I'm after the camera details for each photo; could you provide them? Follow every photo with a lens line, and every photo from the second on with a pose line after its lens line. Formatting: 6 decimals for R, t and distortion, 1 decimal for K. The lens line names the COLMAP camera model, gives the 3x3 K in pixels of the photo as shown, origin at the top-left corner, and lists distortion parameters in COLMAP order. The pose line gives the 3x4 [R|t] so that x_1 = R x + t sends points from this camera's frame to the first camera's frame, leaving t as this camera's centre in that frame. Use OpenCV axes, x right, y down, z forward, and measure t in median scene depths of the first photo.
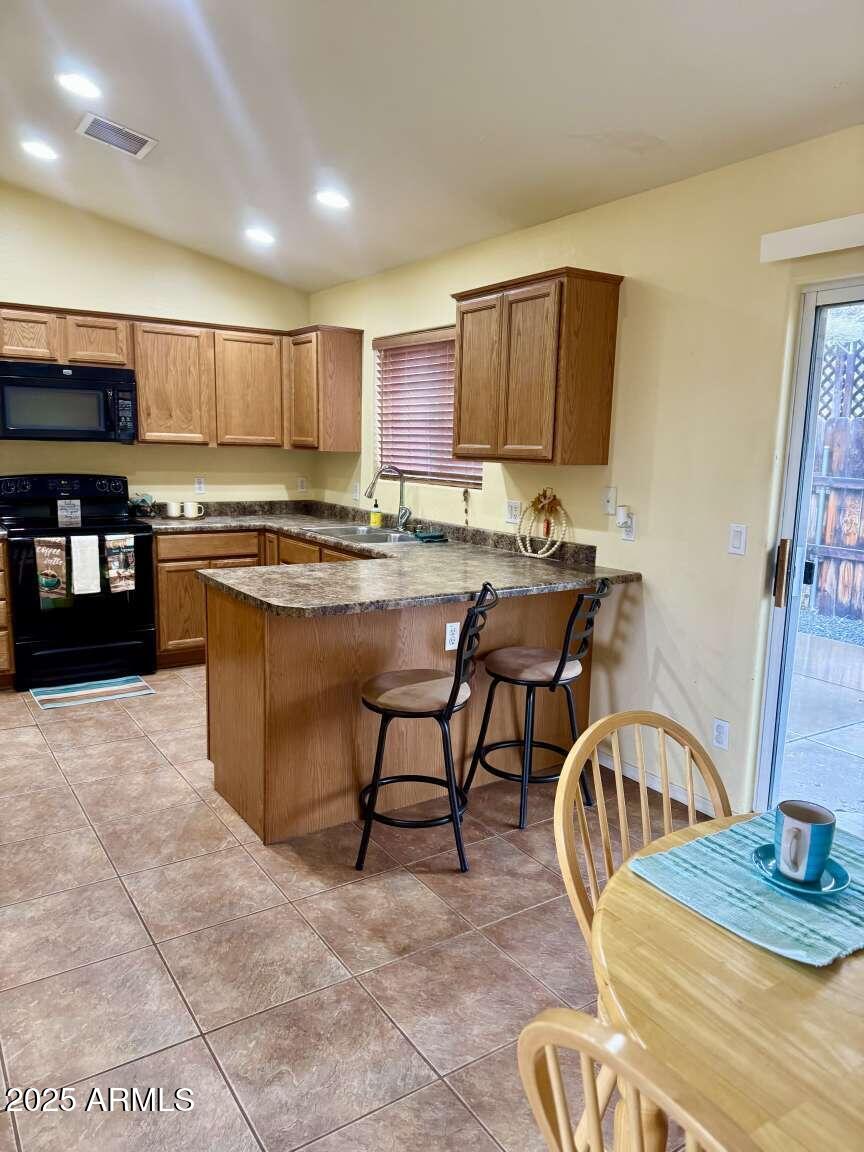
lens RADIAL K [[802.2, 0, 429.4], [0, 802.2, 579.4], [0, 0, 1]] dist [0.135087, -0.235398]
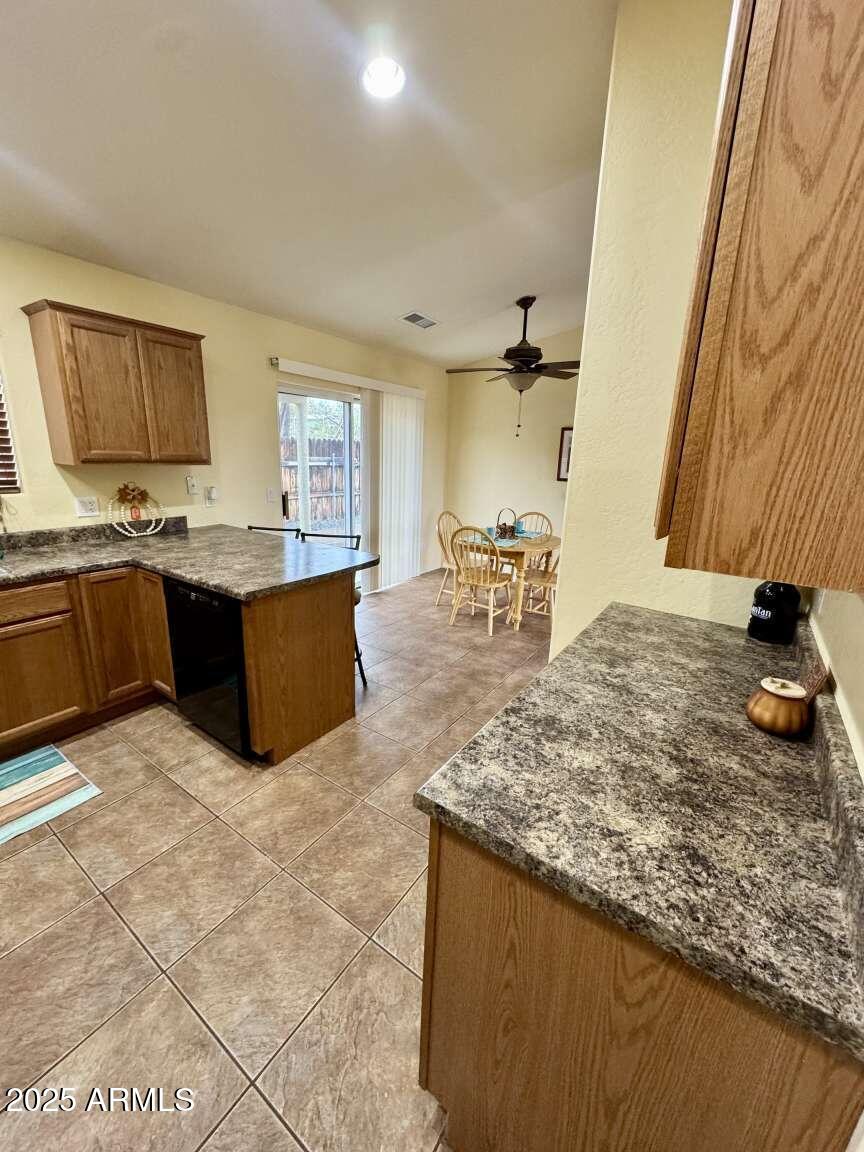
lens RADIAL K [[458.0, 0, 432.7], [0, 458.0, 574.8], [0, 0, 1]] dist [-0.001695, -0.000024]
pose [[-0.372918, -0.273917, 0.886511, -0.643981], [0.114331, 0.934586, 0.336865, -0.145805], [-0.920794, 0.226979, -0.317206, 0.707142]]
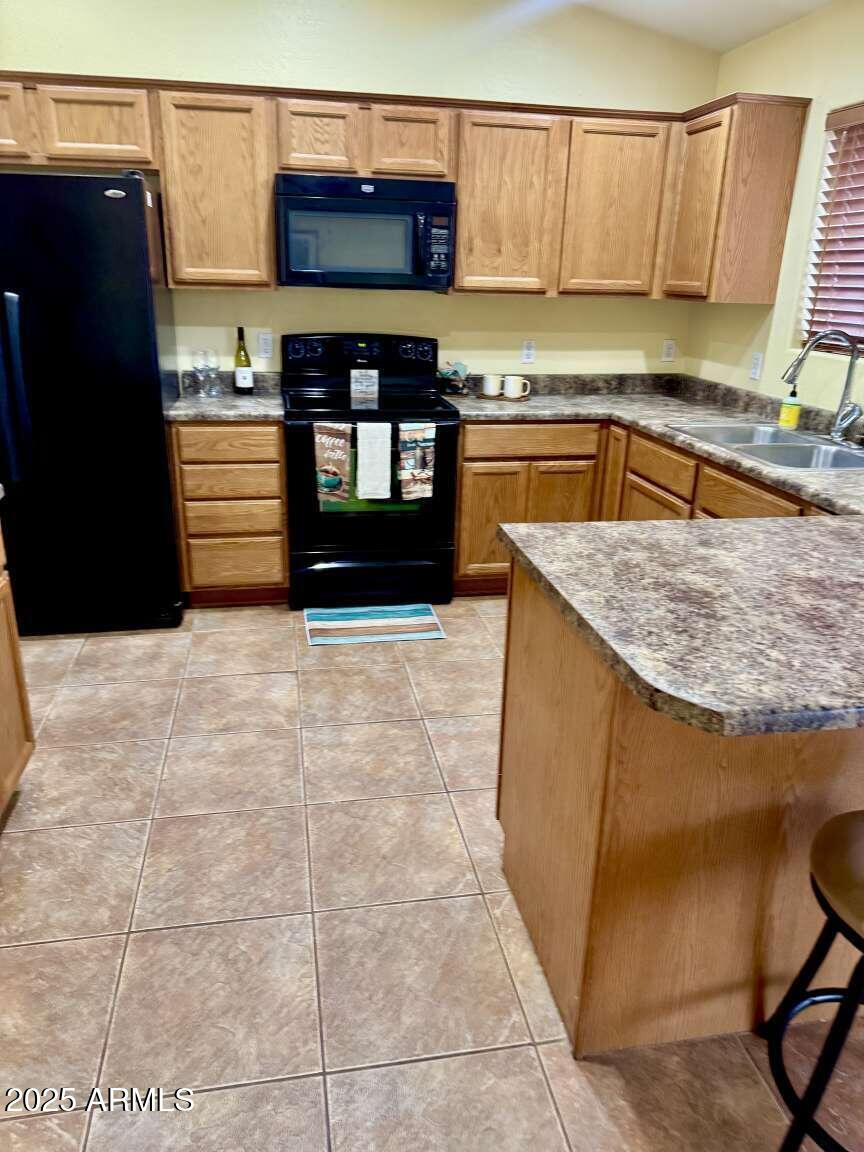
lens RADIAL K [[799.7, 0, 428.4], [0, 799.7, 567.3], [0, 0, 1]] dist [0.127079, -0.198214]
pose [[0.920452, 0.132090, -0.367859, -0.087371], [-0.069513, 0.981483, 0.178494, -0.059337], [0.384625, -0.138724, 0.912590, 0.328800]]
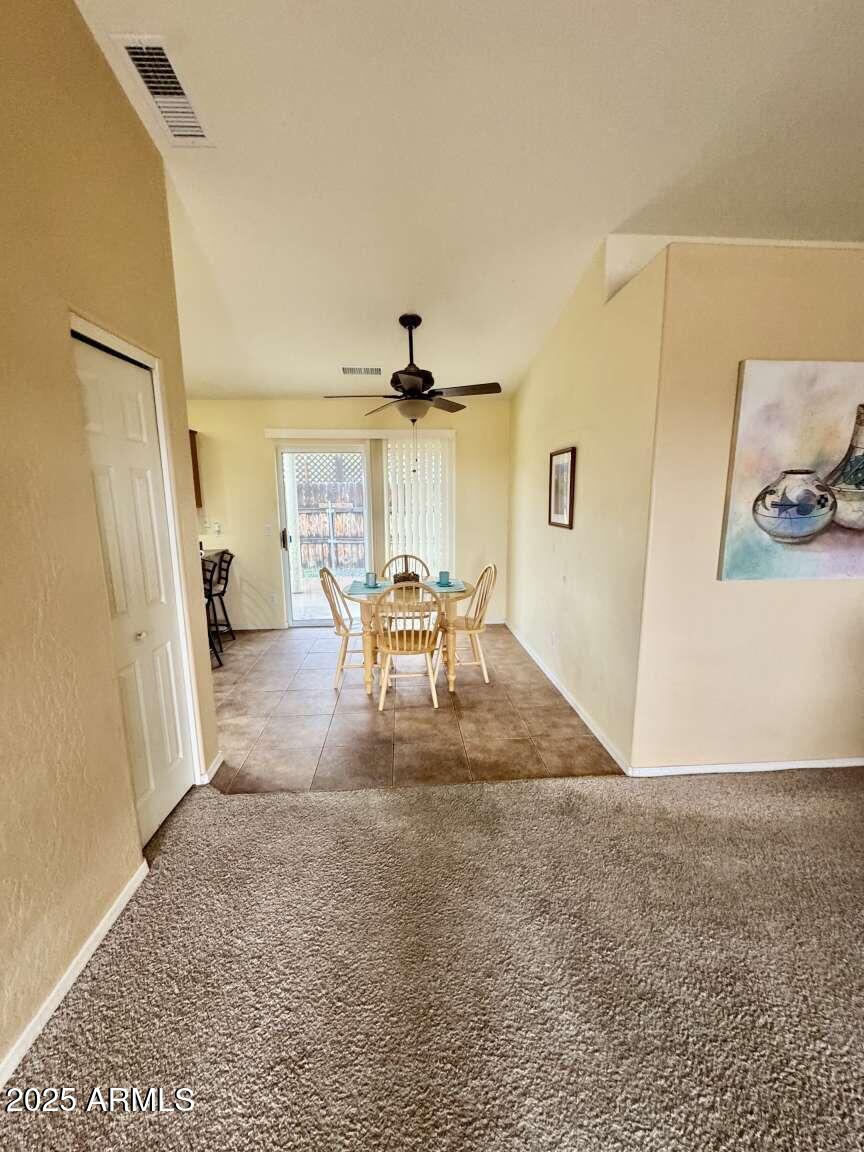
lens RADIAL K [[455.1, 0, 430.6], [0, 455.1, 574.0], [0, 0, 1]] dist [-0.003169, -0.000423]
pose [[0.496807, -0.177979, 0.849415, -0.503101], [0.164163, 0.980348, 0.109398, 0.014253], [-0.852193, 0.085092, 0.516262, -0.215591]]
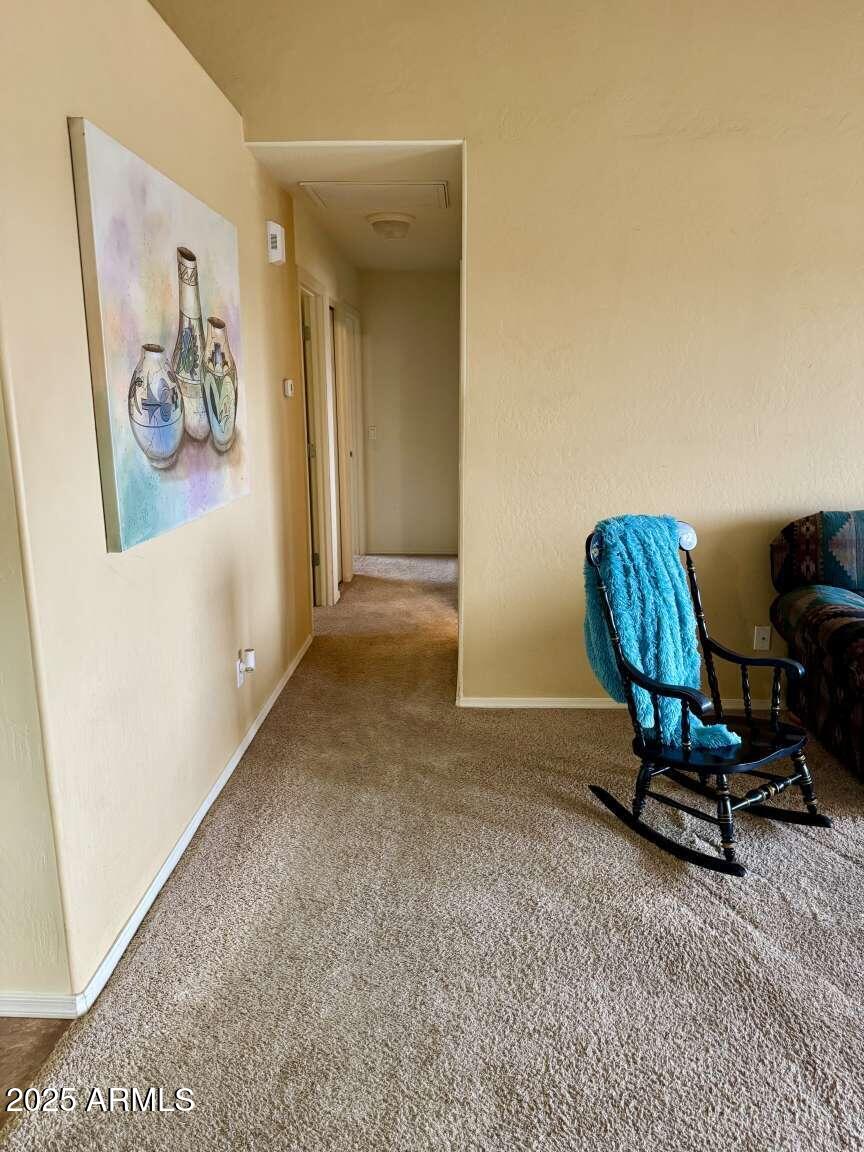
lens RADIAL K [[812.6, 0, 434.1], [0, 812.6, 572.3], [0, 0, 1]] dist [0.037655, -0.000822]
pose [[-0.812578, -0.147941, 0.563765, -0.335530], [0.080960, 0.929226, 0.360535, -0.015597], [-0.577203, 0.338605, -0.743091, 0.021154]]
